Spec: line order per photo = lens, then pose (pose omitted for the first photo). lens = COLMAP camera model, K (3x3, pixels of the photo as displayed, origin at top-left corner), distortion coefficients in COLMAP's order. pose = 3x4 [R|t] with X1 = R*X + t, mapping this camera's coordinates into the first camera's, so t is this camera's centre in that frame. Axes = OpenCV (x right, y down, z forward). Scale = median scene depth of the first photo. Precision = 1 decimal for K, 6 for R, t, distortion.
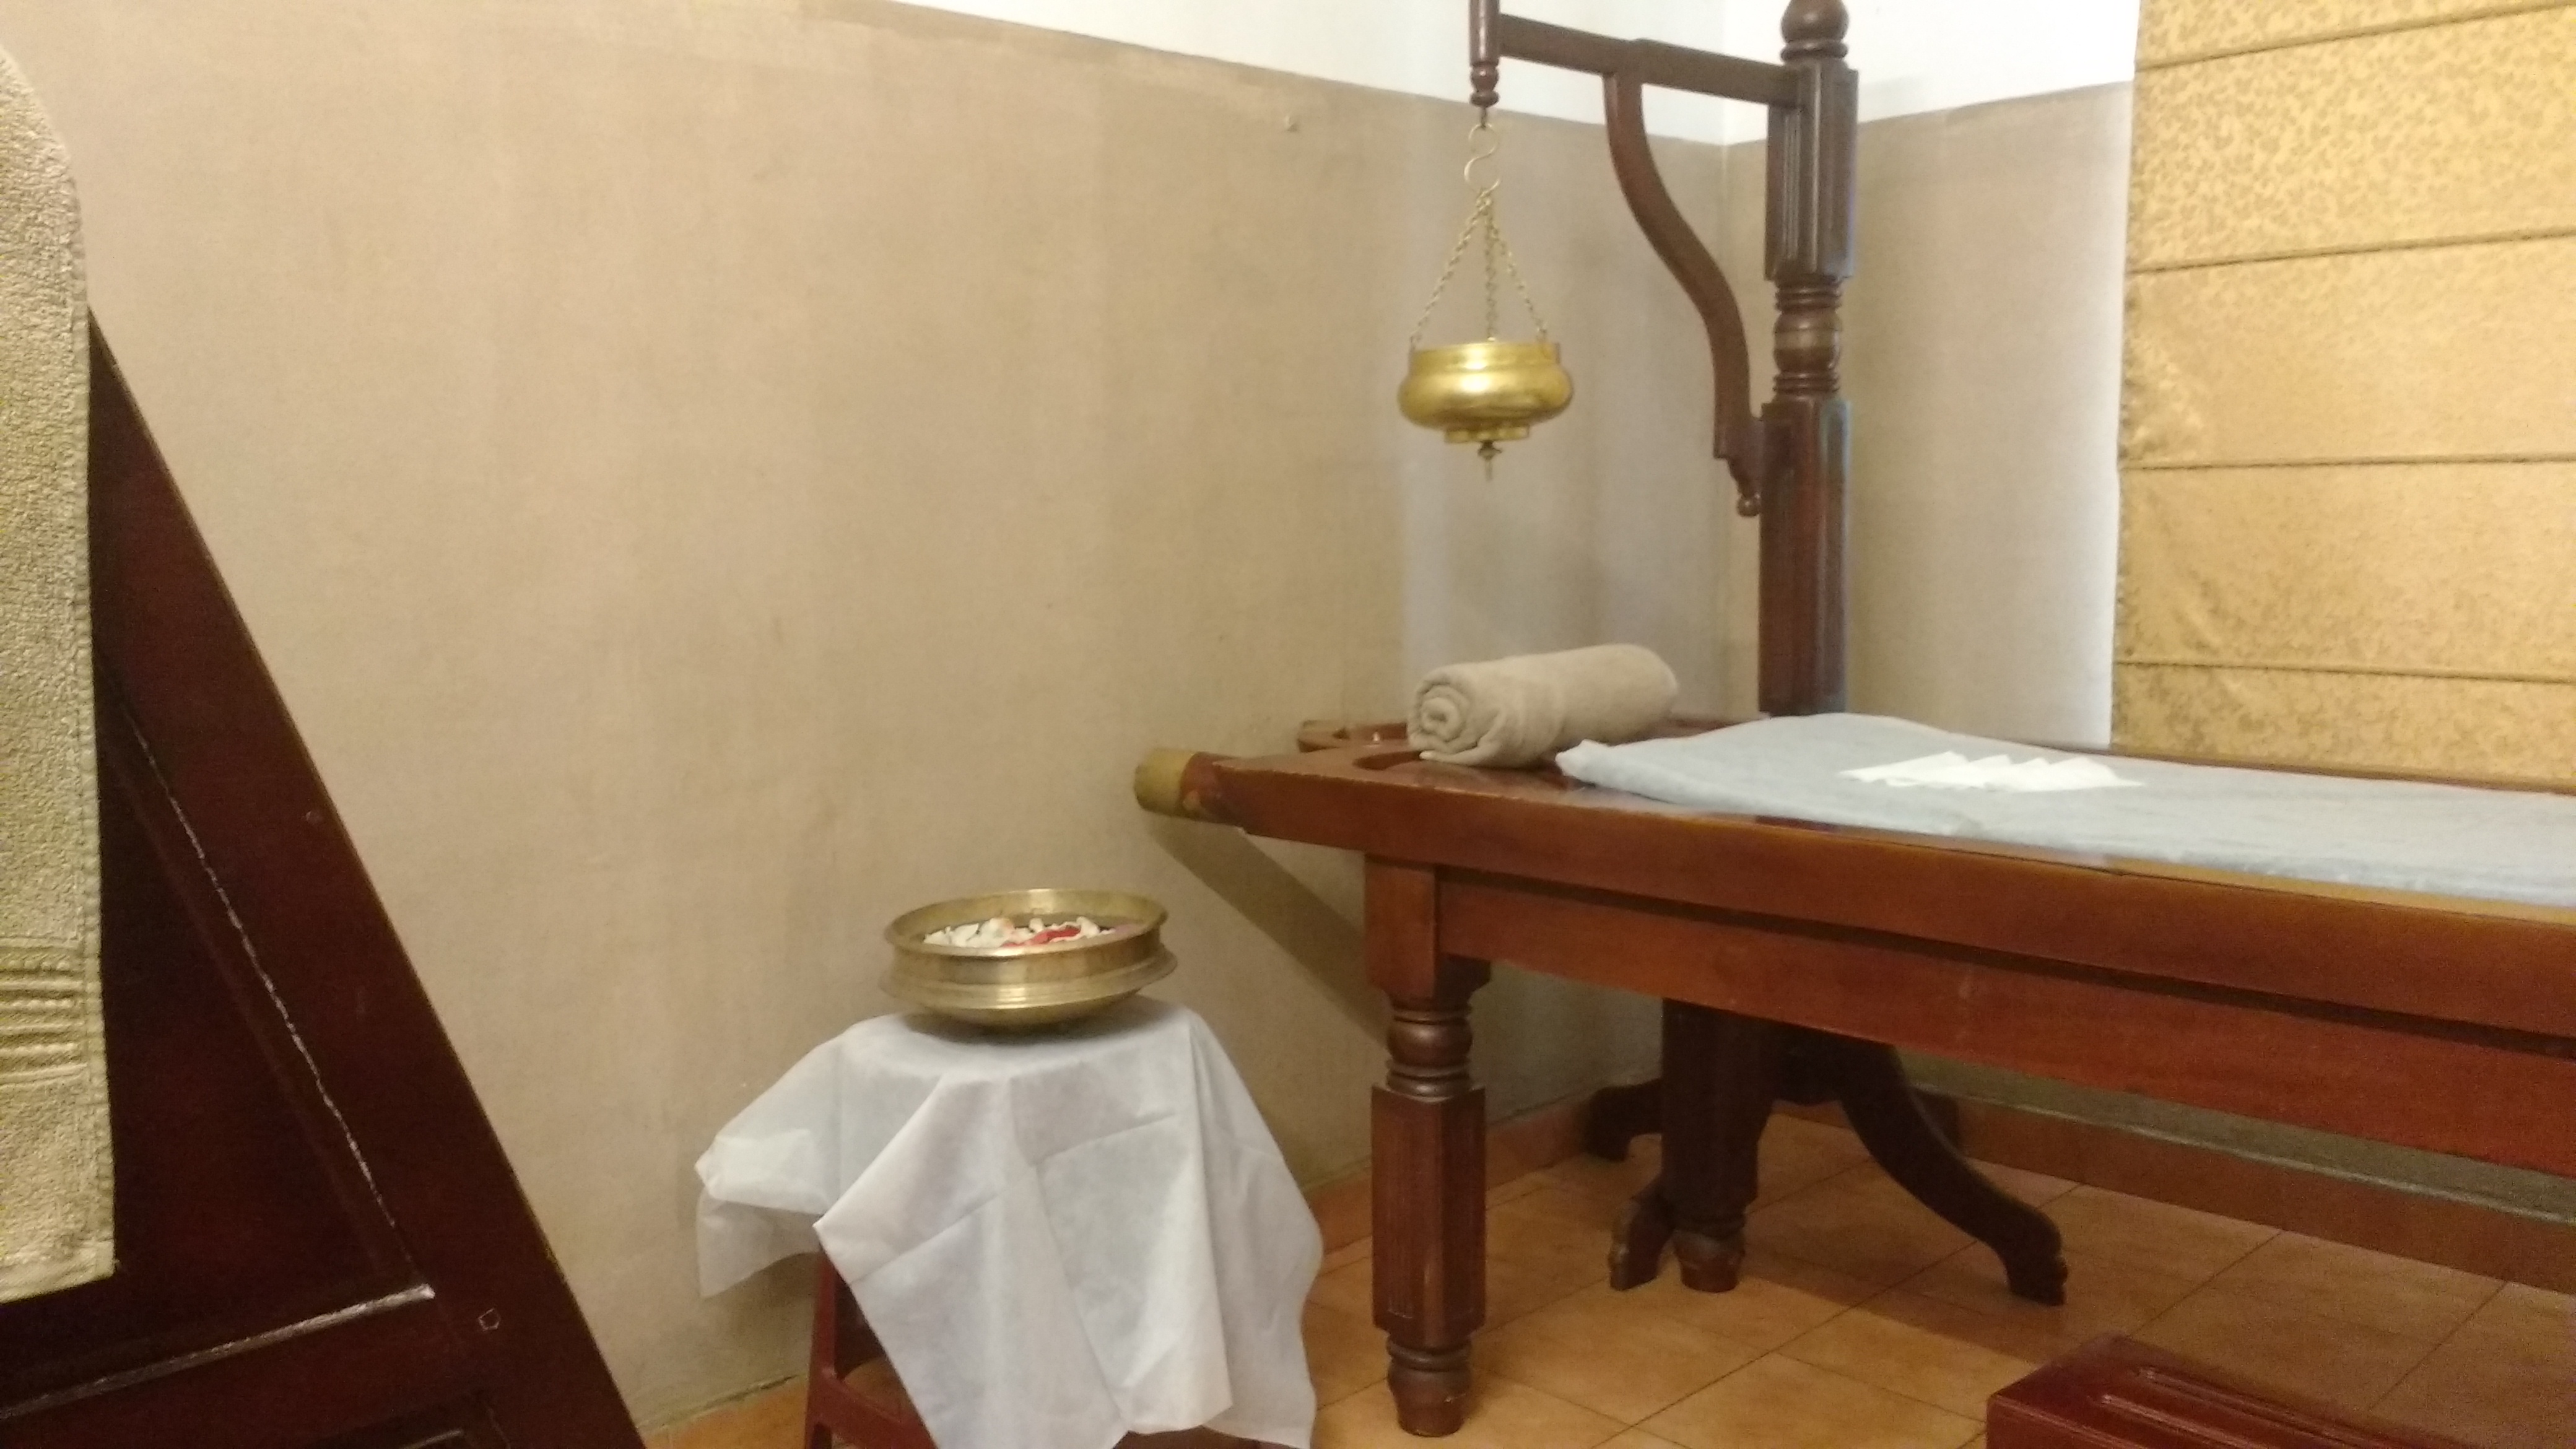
lens RADIAL K [[2021.4, 0, 1260.8], [0, 2021.4, 724.5], [0, 0, 1]] dist [0.104120, -0.167748]
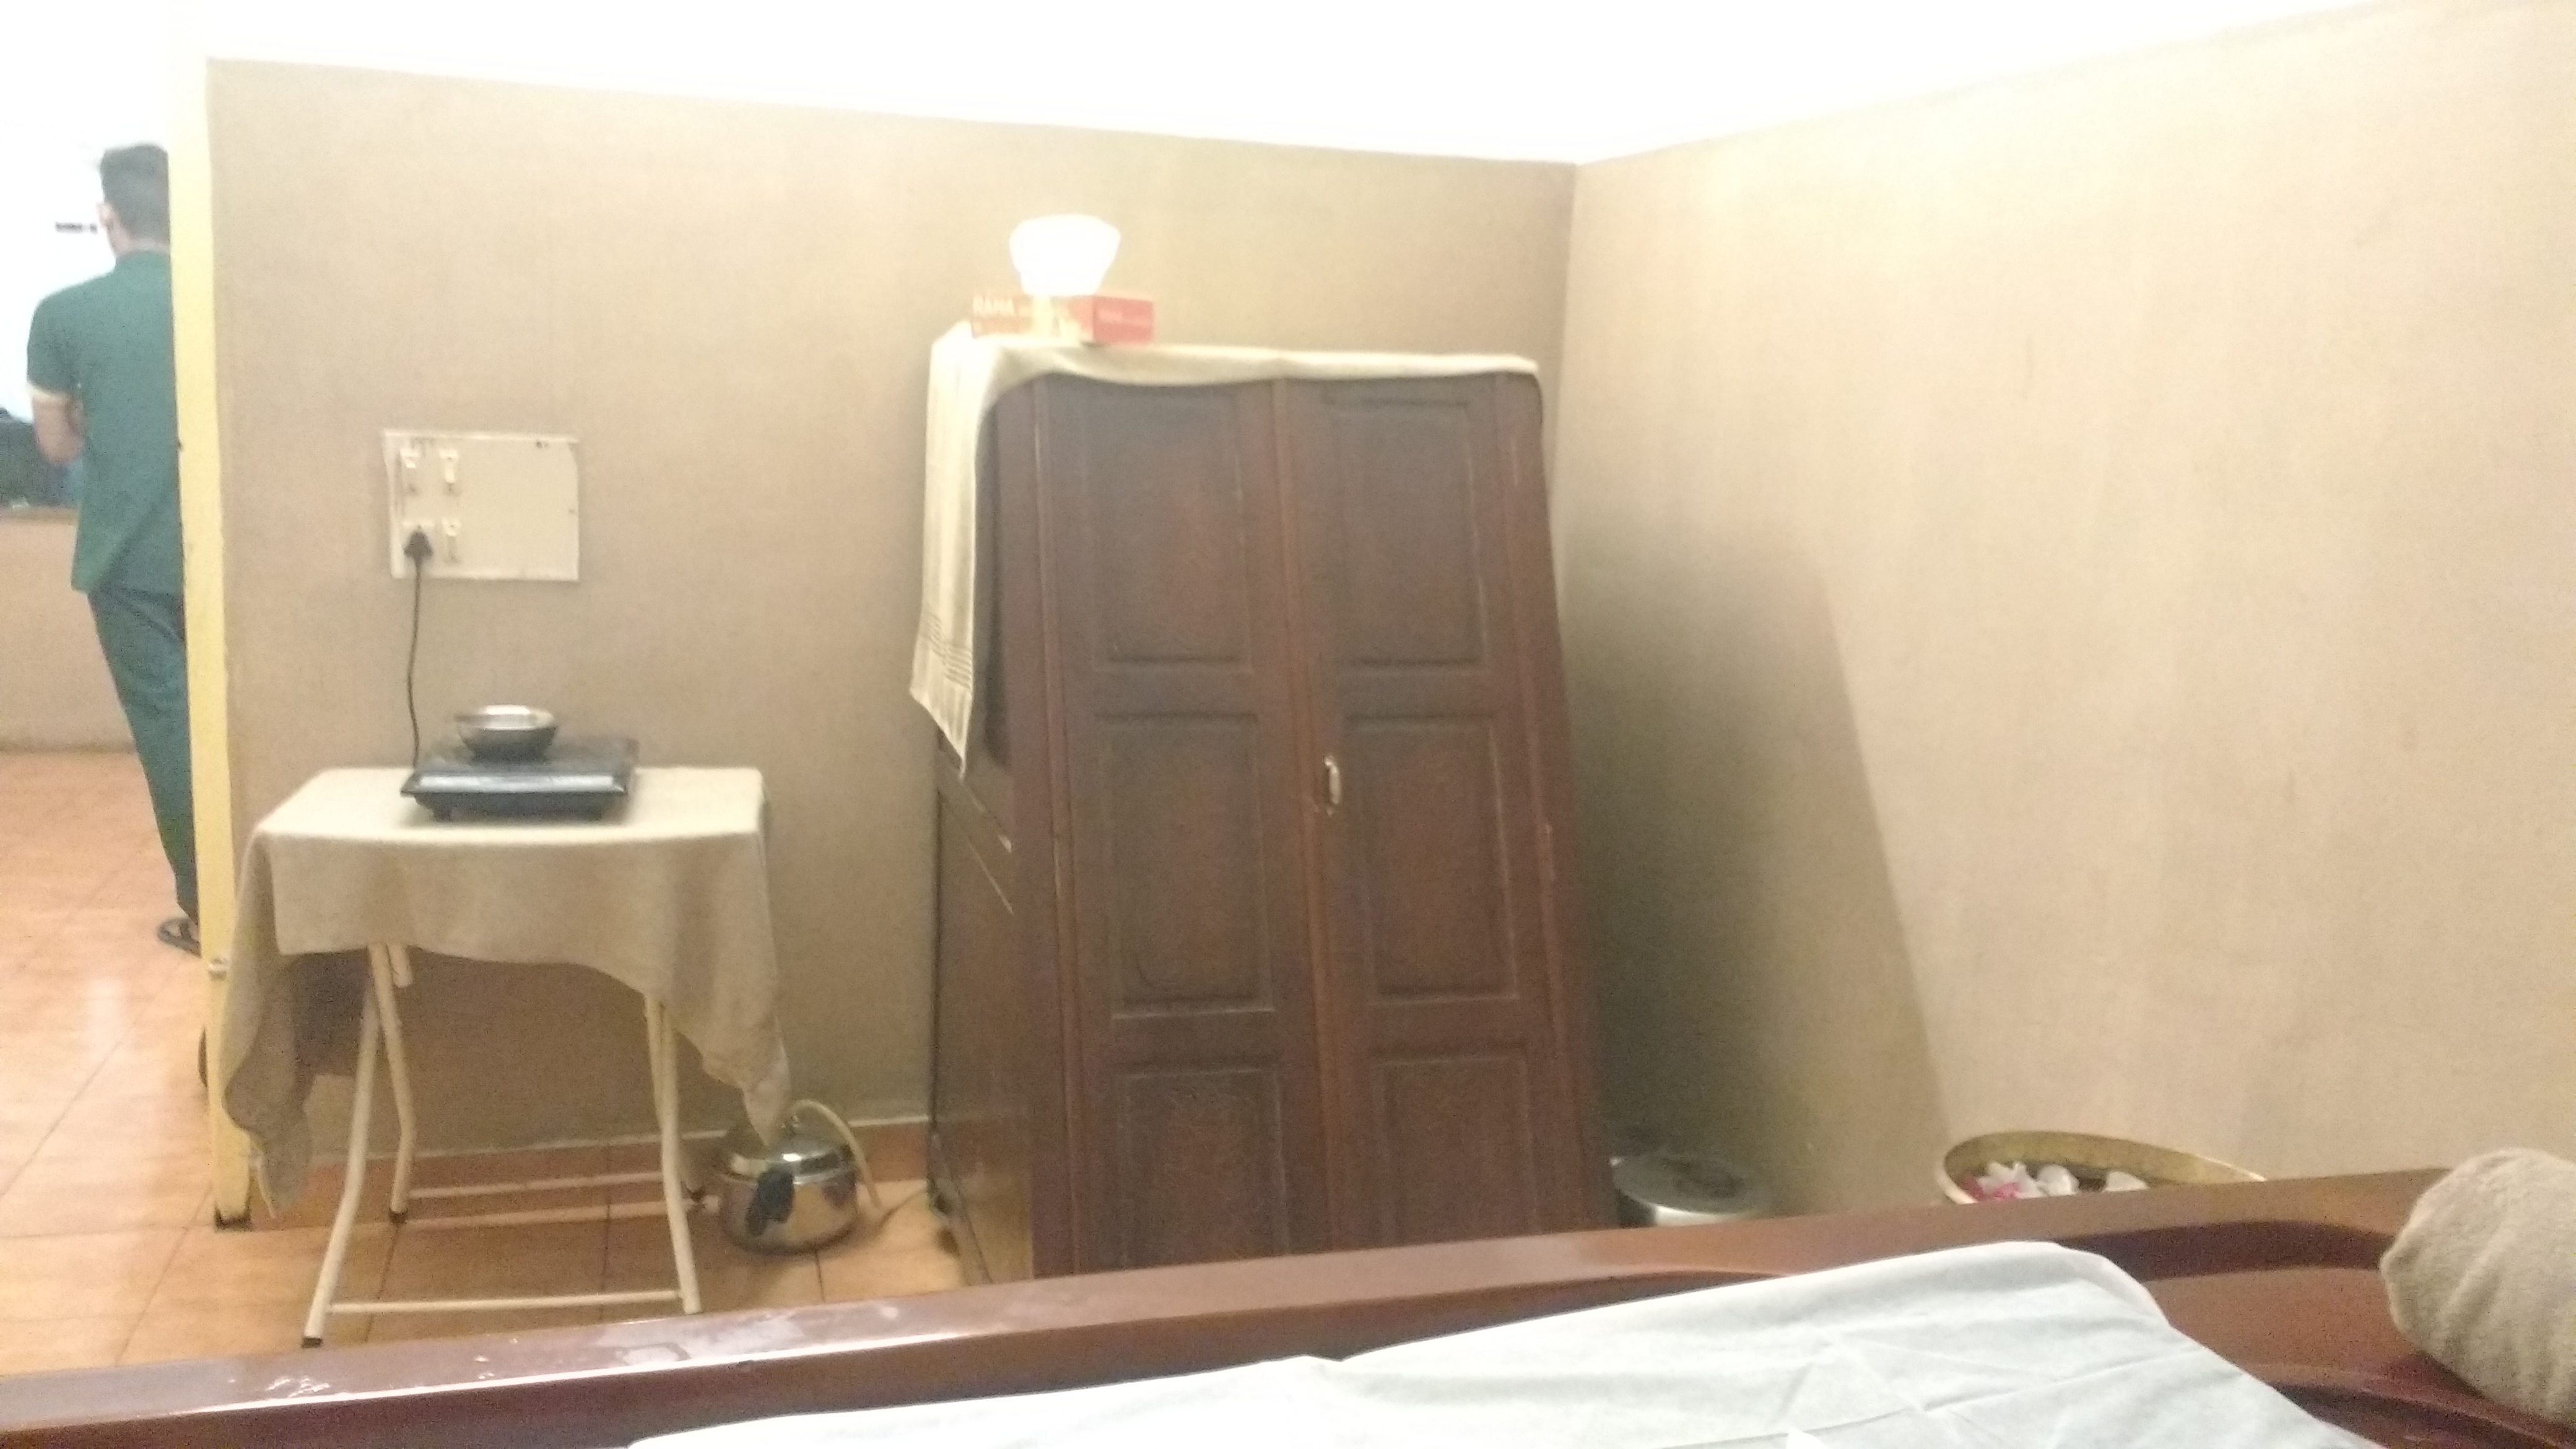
lens RADIAL K [[2021.4, 0, 1267.3], [0, 2021.4, 728.0], [0, 0, 1]] dist [0.104120, -0.167748]
pose [[-0.465100, 0.146779, -0.873005, 0.603828], [-0.133880, 0.963154, 0.233261, -0.186355], [0.875076, 0.225368, -0.428312, 0.885873]]
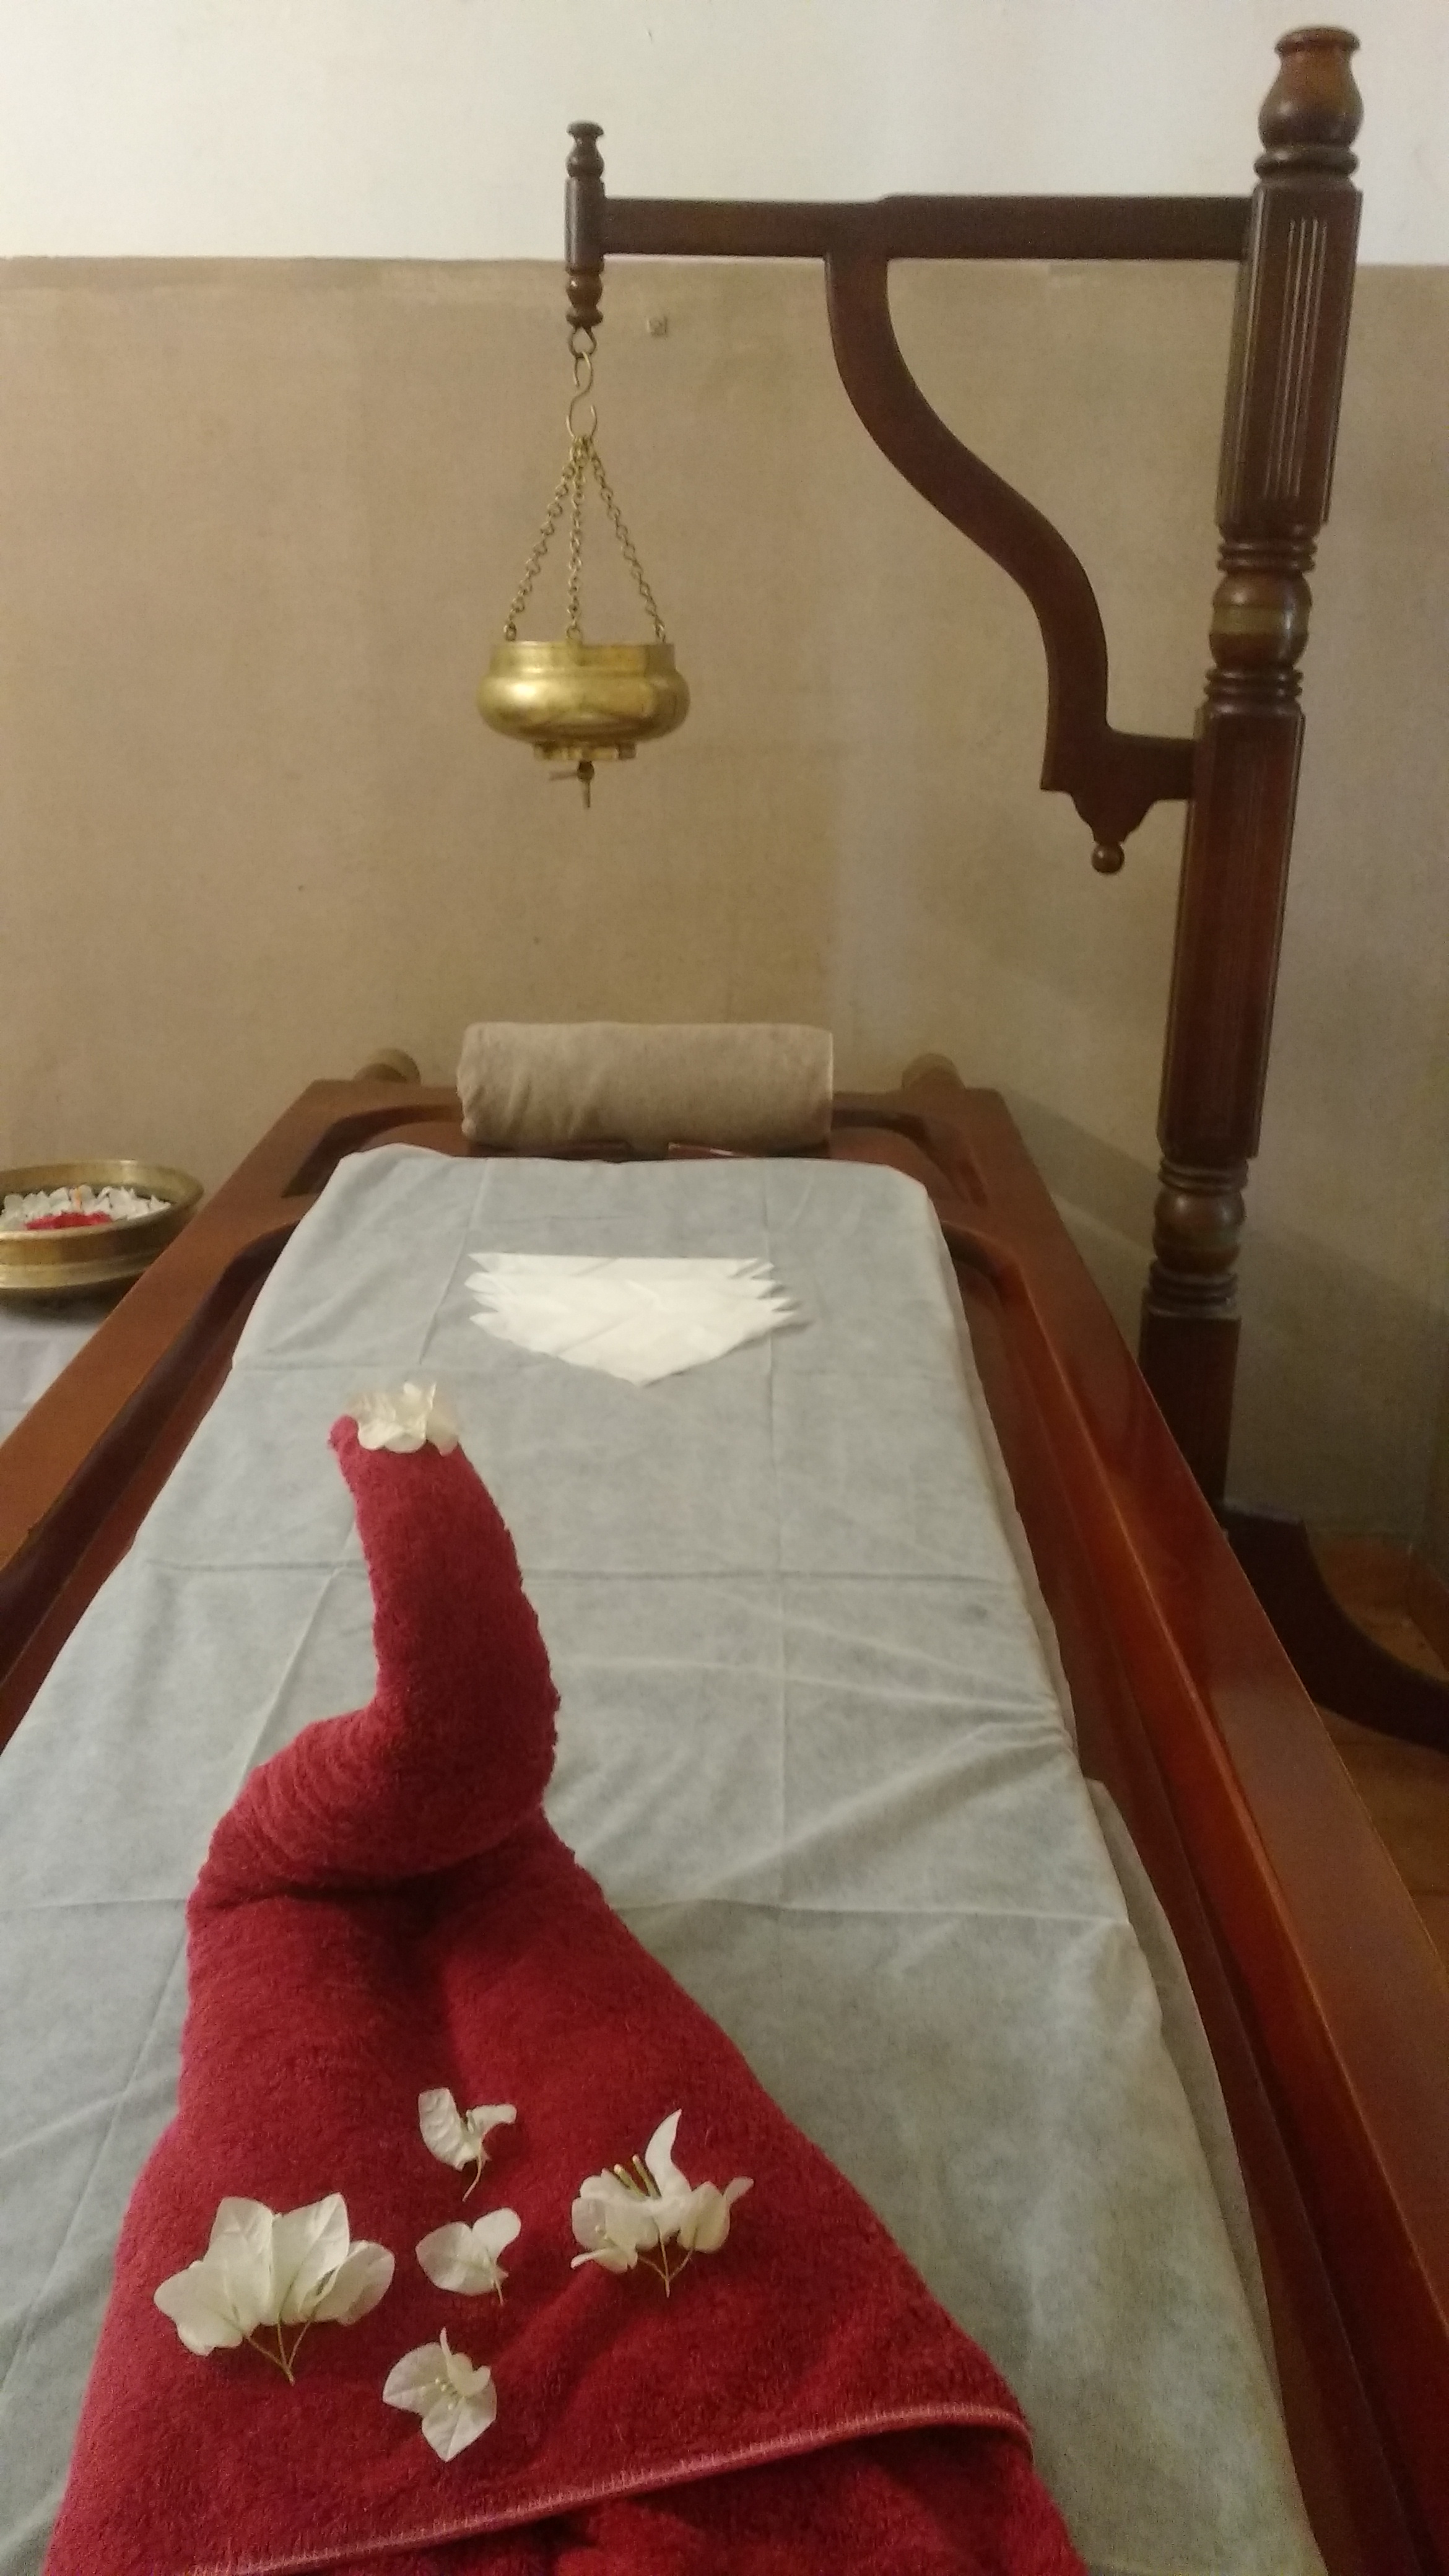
lens RADIAL K [[2021.4, 0, 739.1], [0, 2021.4, 1257.1], [0, 0, 1]] dist [0.104120, -0.167748]
pose [[0.719681, 0.247017, -0.648877, 0.737262], [-0.103065, 0.962225, 0.251993, -0.157662], [0.686612, -0.114479, 0.717954, 0.413642]]
